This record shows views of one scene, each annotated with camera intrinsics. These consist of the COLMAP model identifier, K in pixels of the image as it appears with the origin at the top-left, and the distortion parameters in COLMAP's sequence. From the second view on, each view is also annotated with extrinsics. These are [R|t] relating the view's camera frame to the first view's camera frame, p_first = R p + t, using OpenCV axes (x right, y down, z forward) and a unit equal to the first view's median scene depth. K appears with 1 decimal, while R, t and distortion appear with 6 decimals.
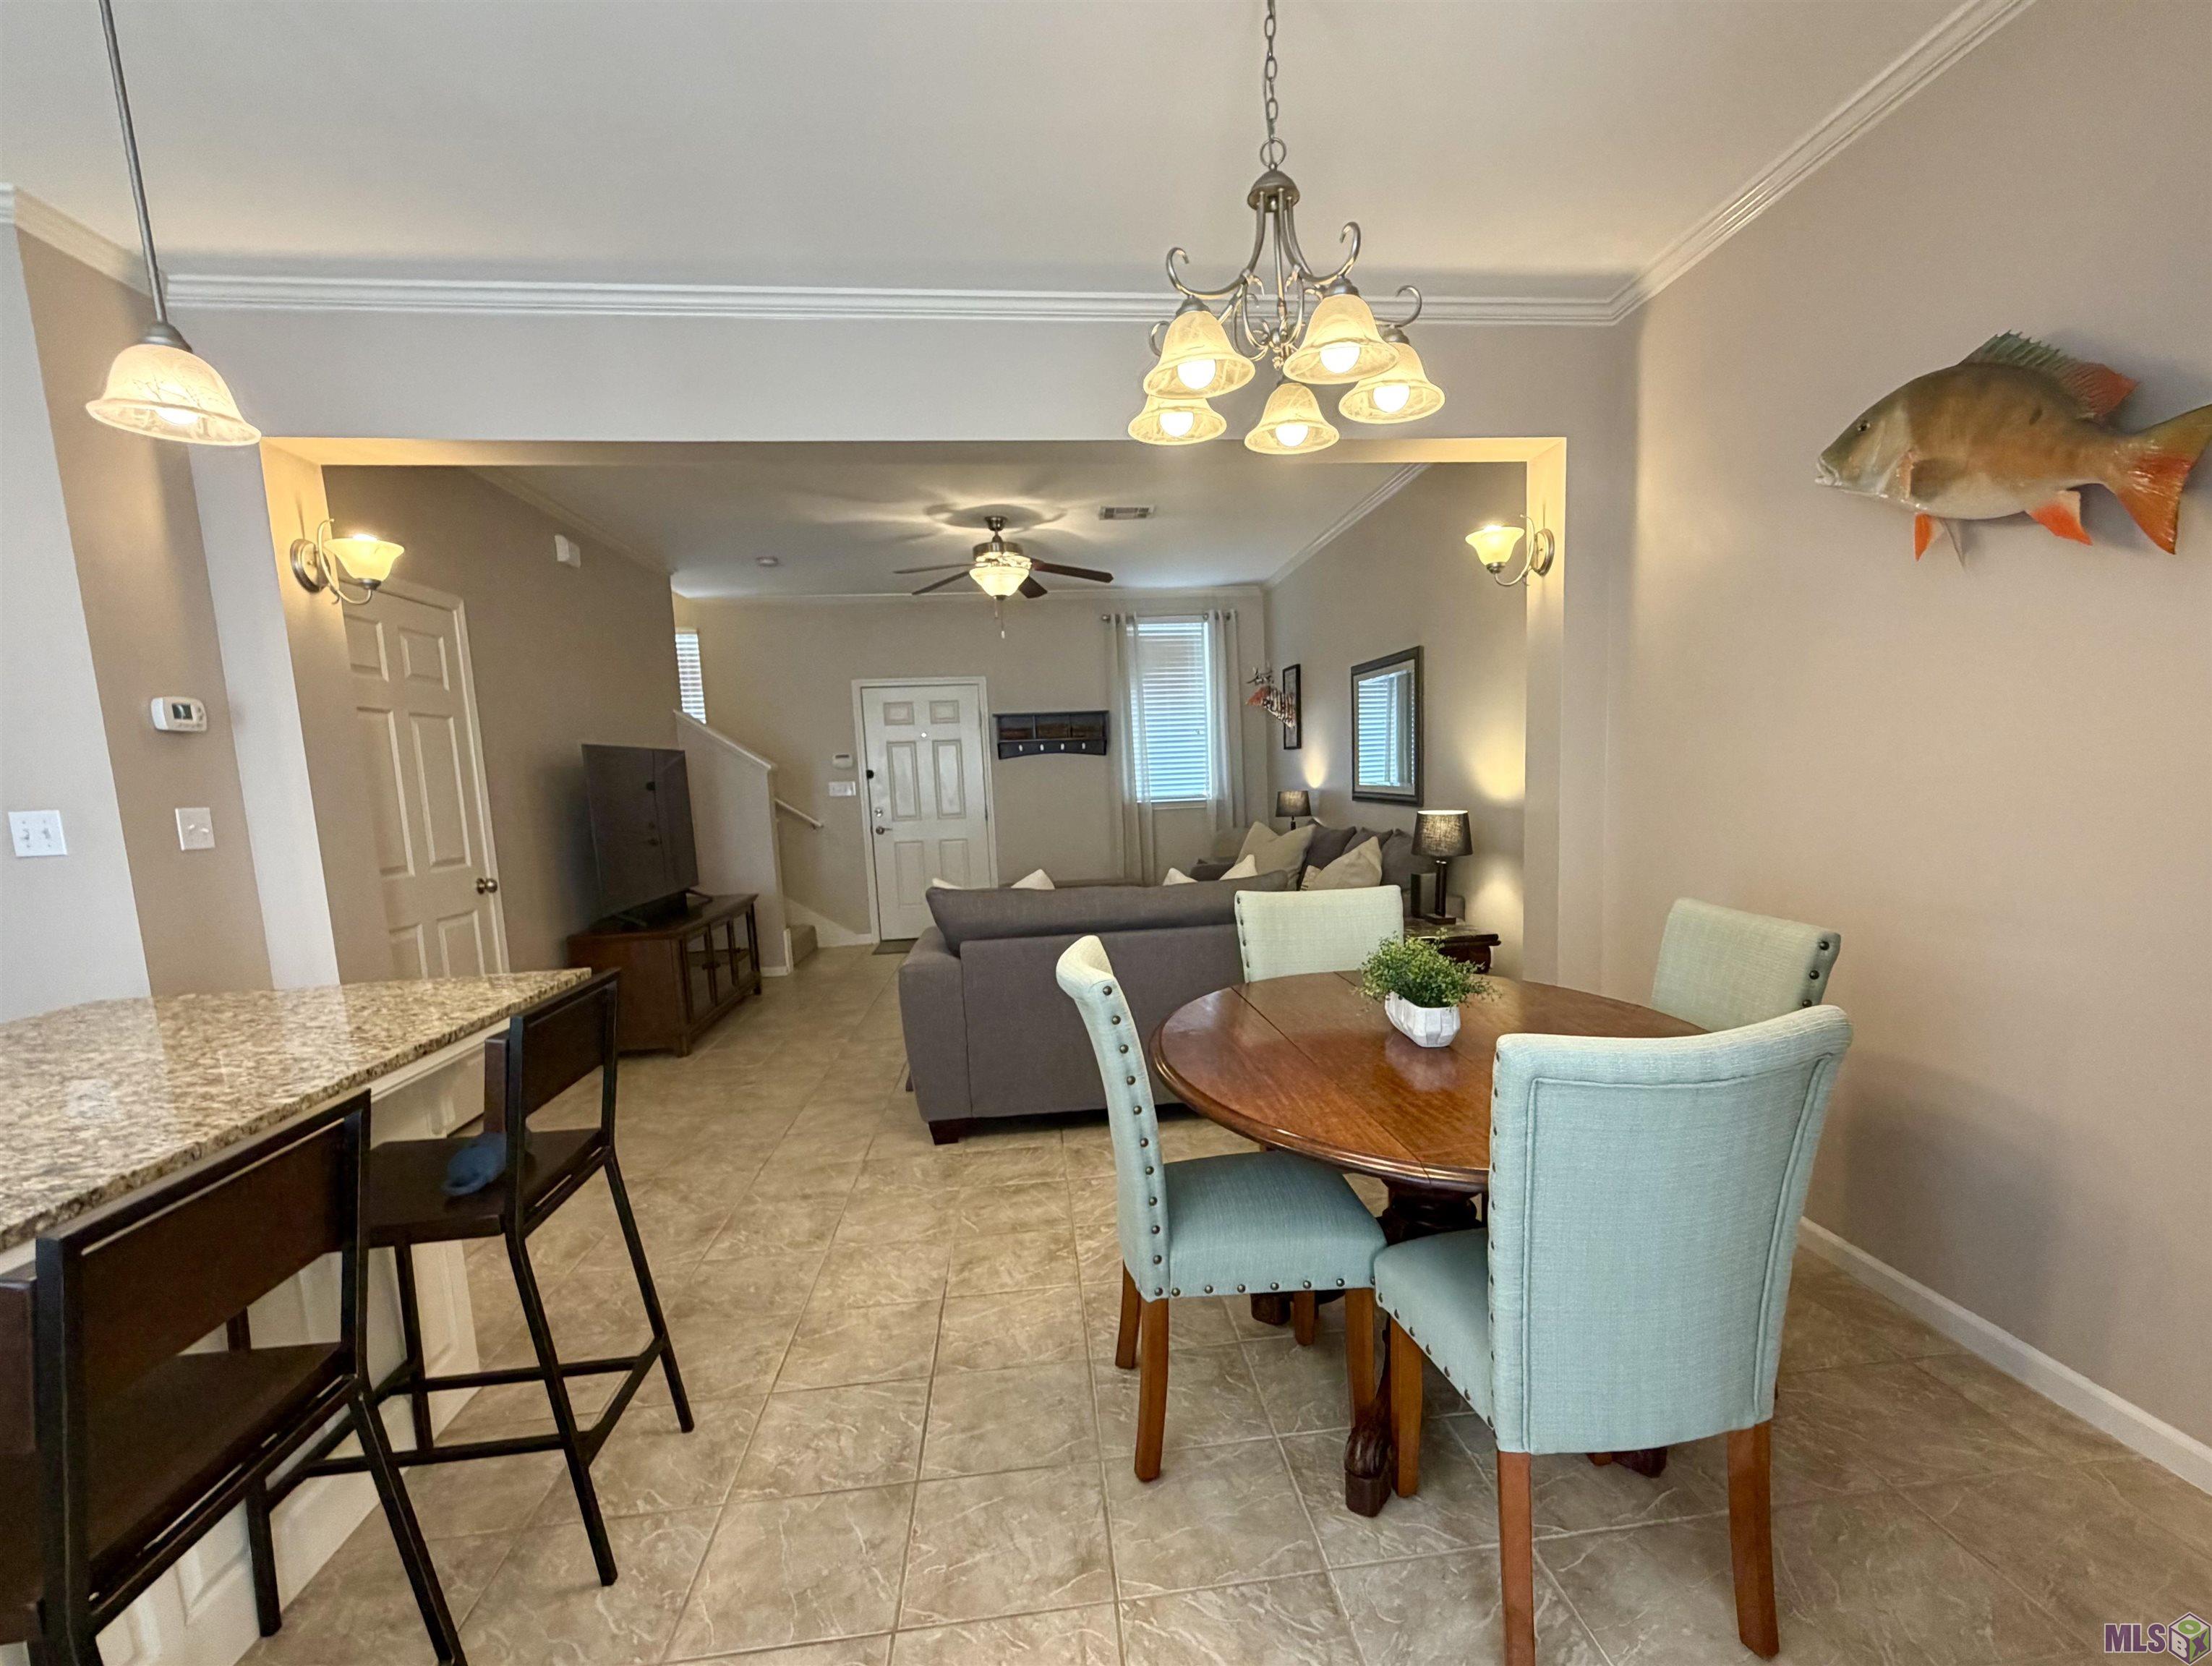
lens RADIAL K [[1033.8, 0, 1160.7], [0, 1033.8, 910.7], [0, 0, 1]] dist [-0.001408, 0.000071]
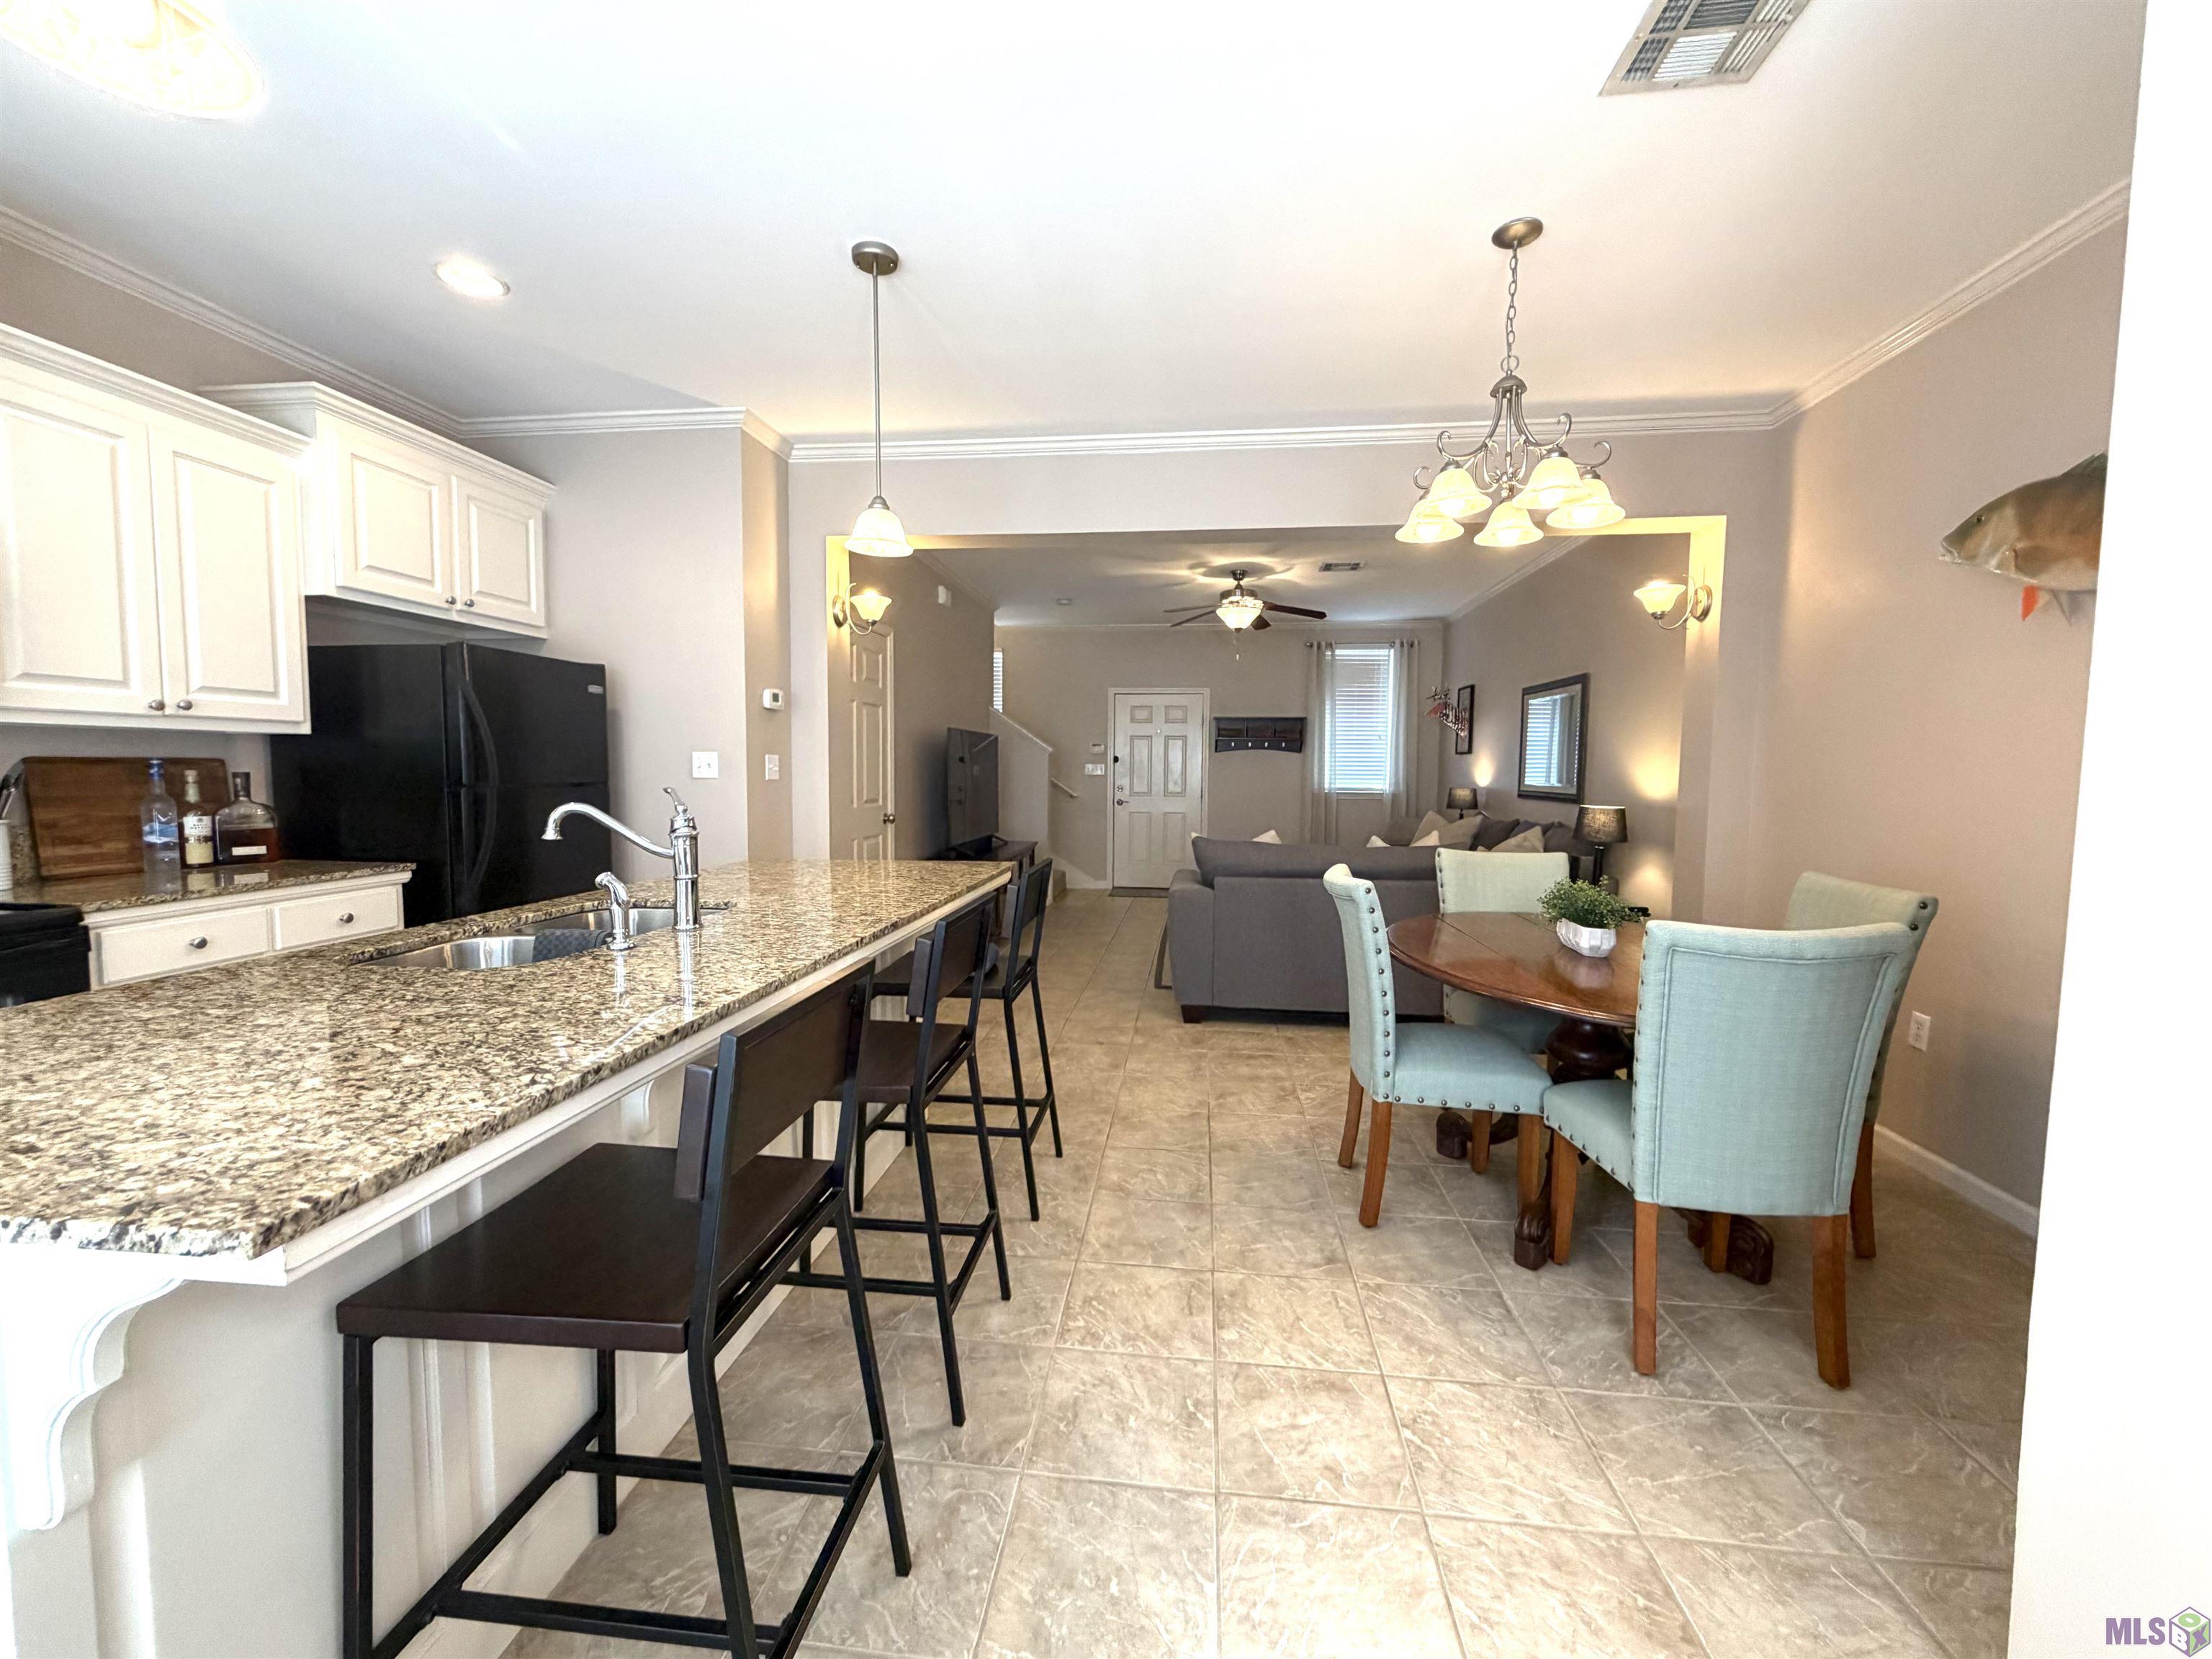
lens RADIAL K [[882.2, 0, 1095.6], [0, 882.2, 826.5], [0, 0, 1]] dist [-0.000356, 0.000034]
pose [[0.967340, 0.064064, -0.245252, -0.085363], [-0.080294, 0.995155, -0.056747, 0.059196], [0.240428, 0.074586, 0.967797, -0.263873]]
